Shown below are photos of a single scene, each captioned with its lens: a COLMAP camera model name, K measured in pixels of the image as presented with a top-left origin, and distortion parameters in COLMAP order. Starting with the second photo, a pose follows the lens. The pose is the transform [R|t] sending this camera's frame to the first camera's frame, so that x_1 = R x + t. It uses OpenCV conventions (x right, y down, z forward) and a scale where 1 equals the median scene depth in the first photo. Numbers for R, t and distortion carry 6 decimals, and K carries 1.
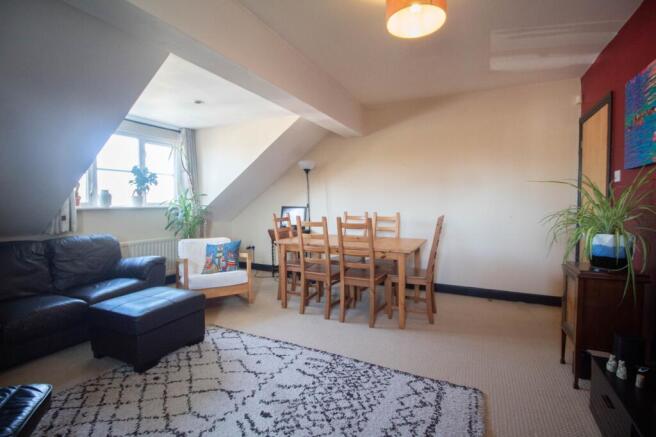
lens RADIAL K [[307.0, 0, 328.3], [0, 307.0, 217.1], [0, 0, 1]] dist [-0.015599, -0.003807]
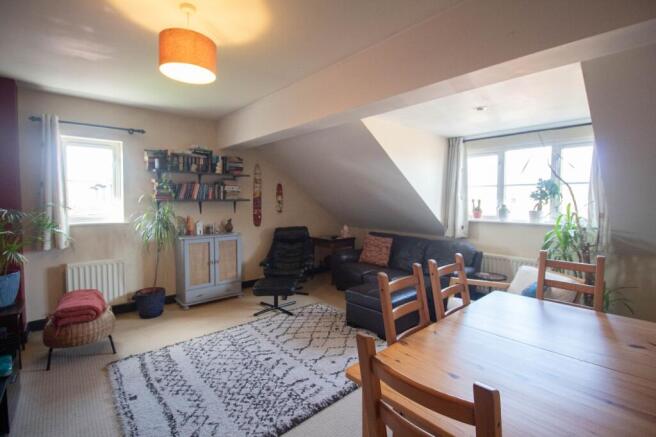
lens RADIAL K [[307.0, 0, 328.8], [0, 307.0, 220.8], [0, 0, 1]] dist [-0.015599, -0.003807]
pose [[-0.388881, 0.067105, -0.918841, 0.930445], [-0.054169, 0.993953, 0.095517, -0.191708], [0.919694, 0.086917, -0.382895, 1.597211]]
